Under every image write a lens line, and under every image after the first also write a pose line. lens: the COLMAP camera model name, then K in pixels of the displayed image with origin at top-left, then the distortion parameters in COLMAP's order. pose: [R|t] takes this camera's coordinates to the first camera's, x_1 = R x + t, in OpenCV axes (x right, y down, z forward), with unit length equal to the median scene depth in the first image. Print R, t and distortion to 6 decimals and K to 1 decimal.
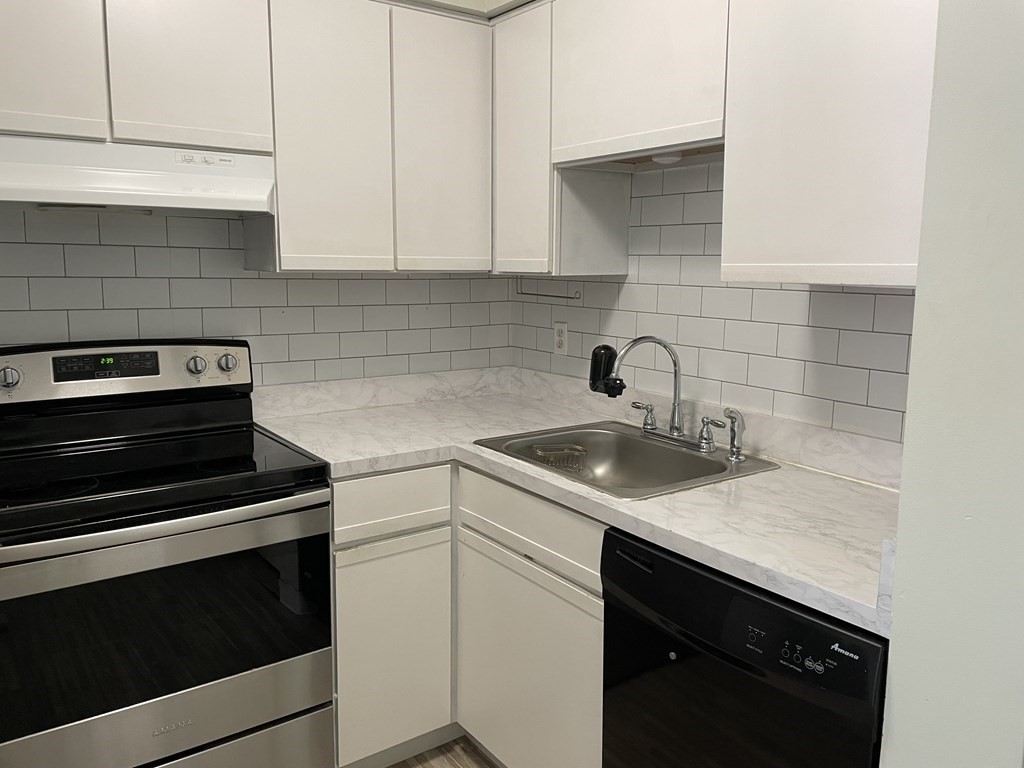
lens RADIAL K [[775.0, 0, 513.4], [0, 775.0, 386.1], [0, 0, 1]] dist [0.121052, -0.144327]
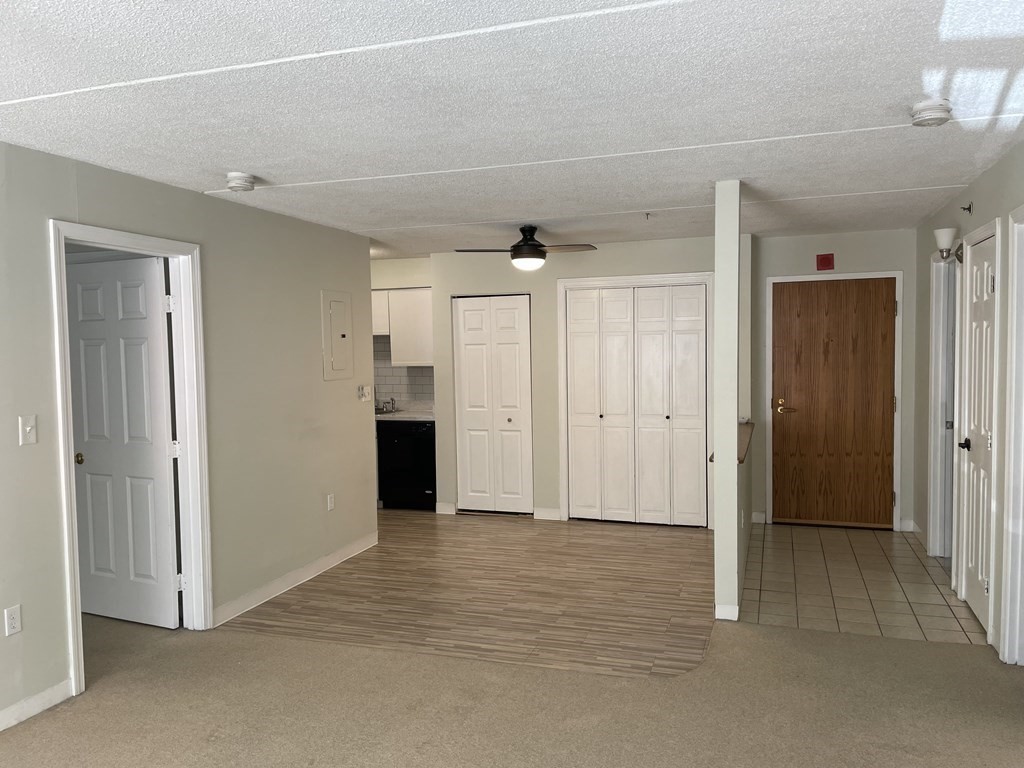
lens RADIAL K [[775.0, 0, 513.4], [0, 775.0, 386.1], [0, 0, 1]] dist [0.121052, -0.144327]
pose [[0.811085, -0.056438, 0.582199, -1.422497], [0.119874, 0.990246, -0.071008, 0.304118], [-0.572513, 0.127384, 0.809940, -2.405708]]
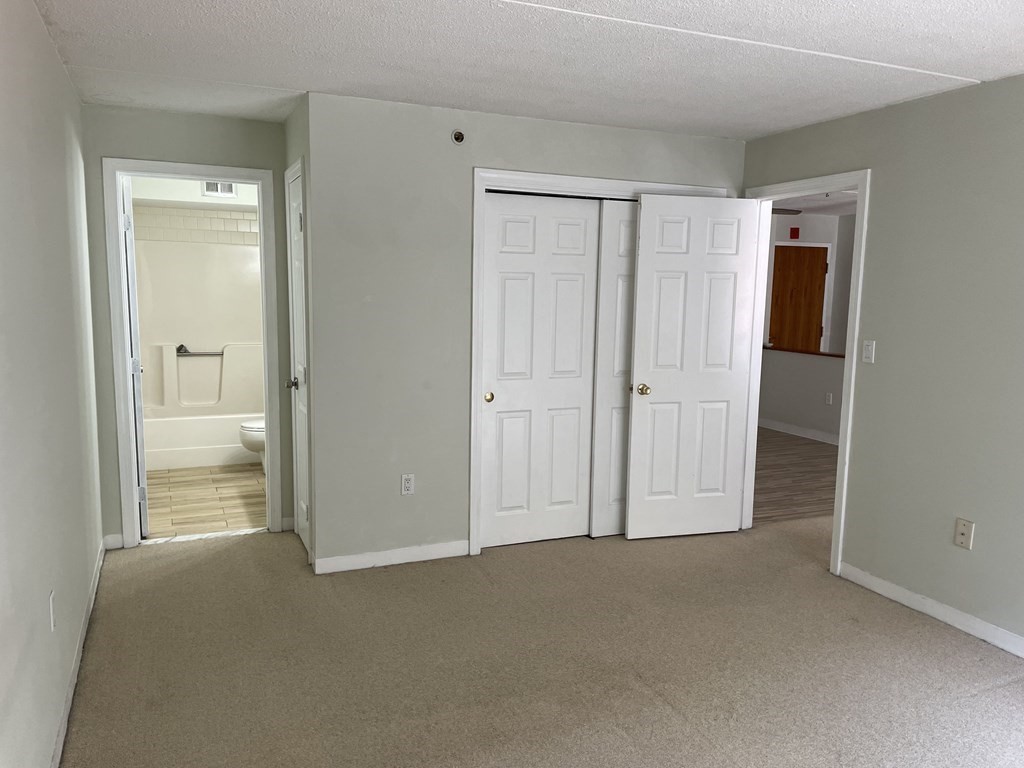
lens RADIAL K [[775.0, 0, 513.4], [0, 775.0, 386.1], [0, 0, 1]] dist [0.121052, -0.144327]
pose [[0.205109, -0.131969, 0.969801, -3.294670], [0.144784, 0.984058, 0.103288, -0.077290], [-0.967971, 0.119226, 0.220947, -0.087693]]
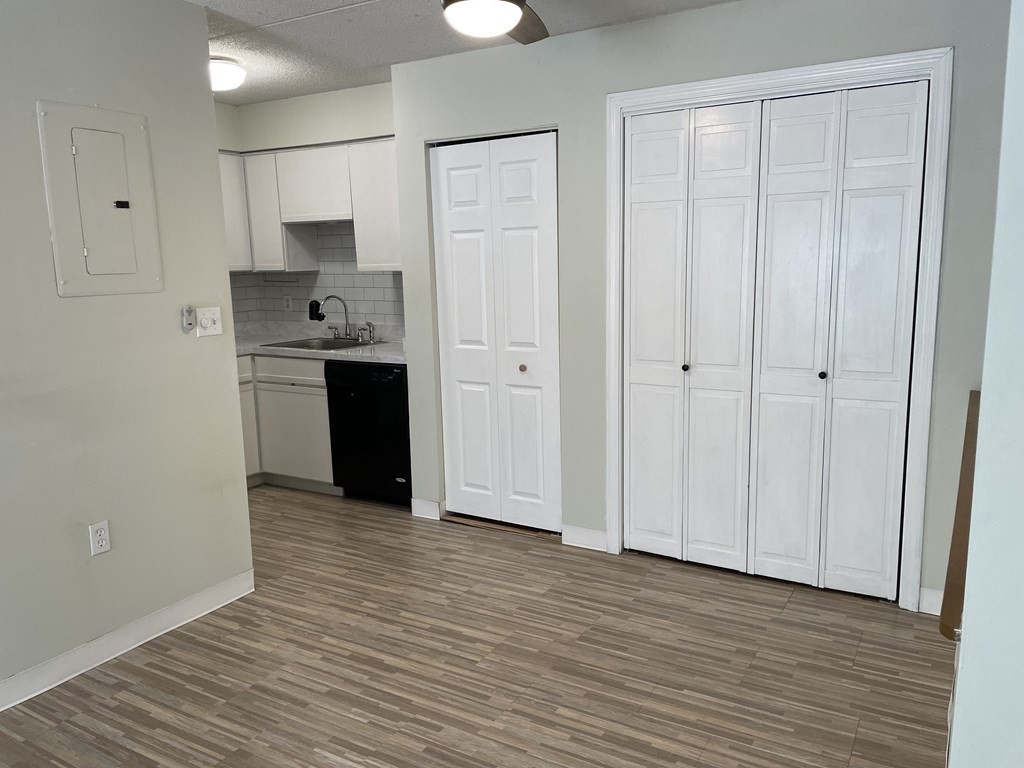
lens RADIAL K [[775.0, 0, 513.4], [0, 775.0, 386.1], [0, 0, 1]] dist [0.121052, -0.144327]
pose [[0.914063, -0.095633, 0.394137, -0.287702], [0.095411, 0.995233, 0.020210, 0.215038], [-0.394190, 0.019132, 0.918830, -1.404476]]
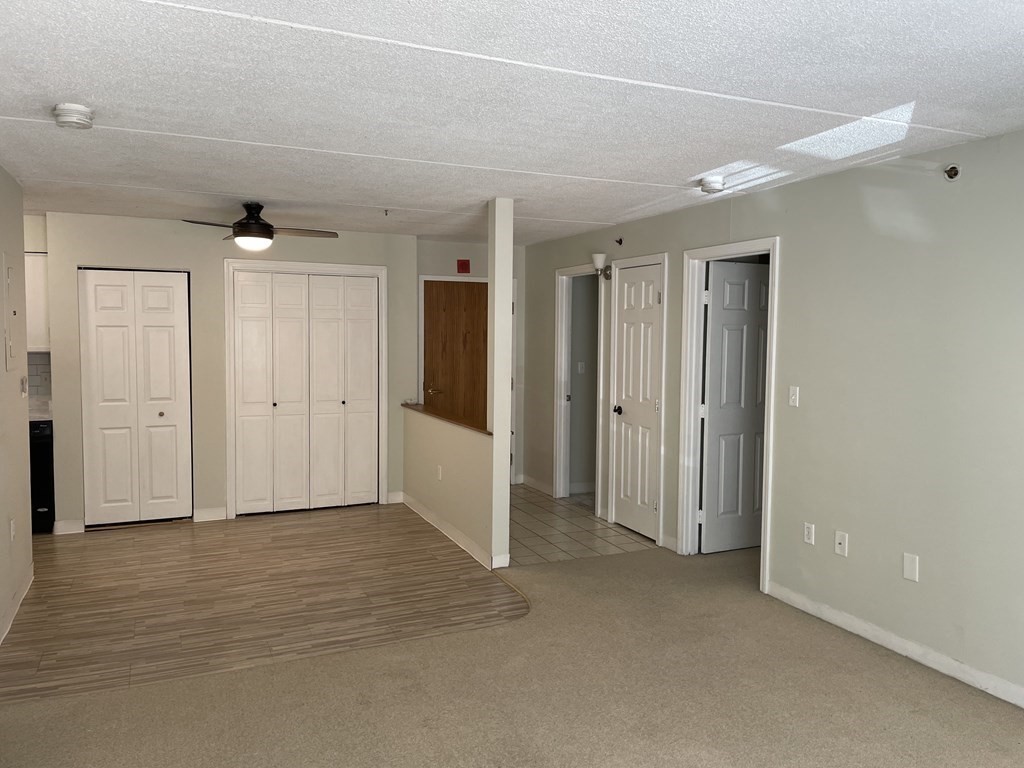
lens RADIAL K [[775.0, 0, 513.4], [0, 775.0, 386.1], [0, 0, 1]] dist [0.121052, -0.144327]
pose [[0.202779, -0.082196, 0.975769, -2.111715], [0.150906, 0.987190, 0.051798, 0.154325], [-0.967527, 0.136746, 0.212586, -1.621974]]
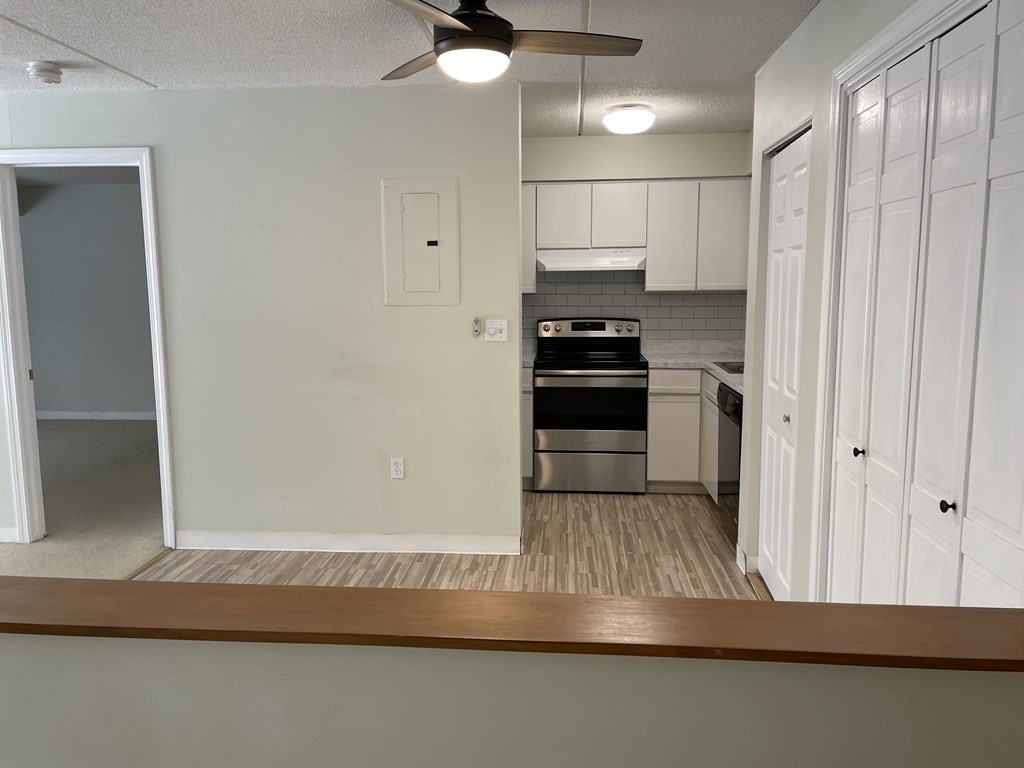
lens RADIAL K [[775.0, 0, 513.4], [0, 775.0, 386.1], [0, 0, 1]] dist [0.121052, -0.144327]
pose [[0.763725, 0.072396, -0.641470, 1.022921], [-0.090666, 0.995871, 0.004449, 0.190466], [0.639144, 0.054762, 0.767135, -1.216693]]
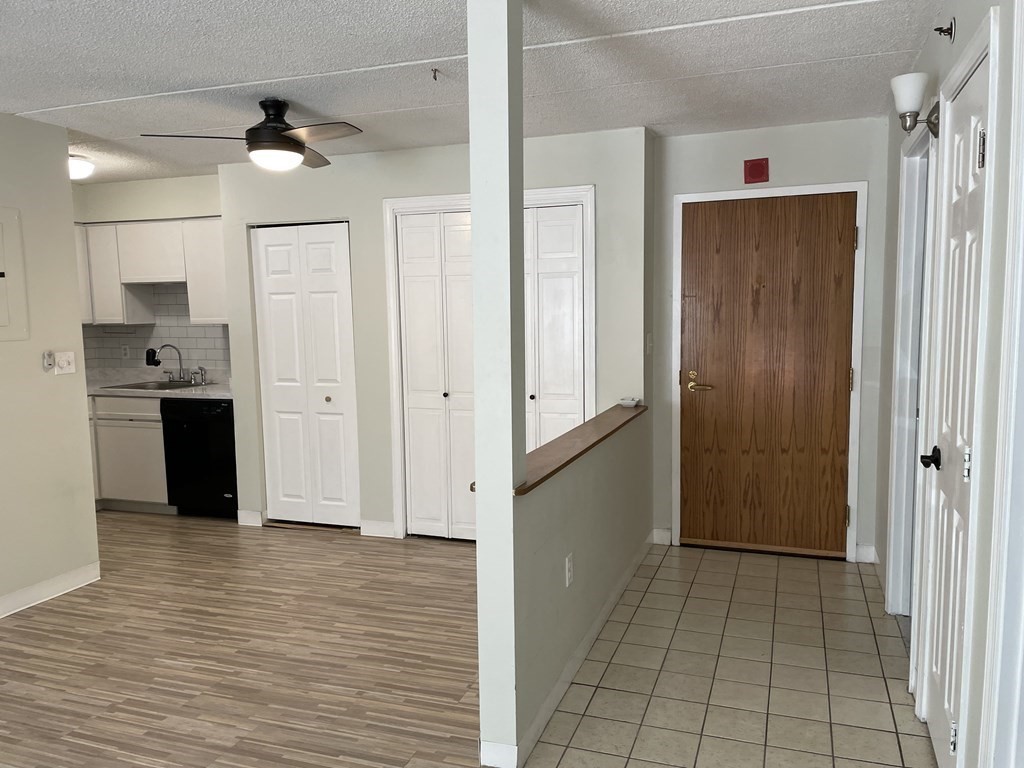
lens RADIAL K [[775.0, 0, 513.4], [0, 775.0, 386.1], [0, 0, 1]] dist [0.121052, -0.144327]
pose [[0.822640, -0.080281, 0.562866, -0.410140], [0.115962, 0.992863, -0.027869, 0.304717], [-0.556611, 0.088197, 0.826078, -2.009136]]
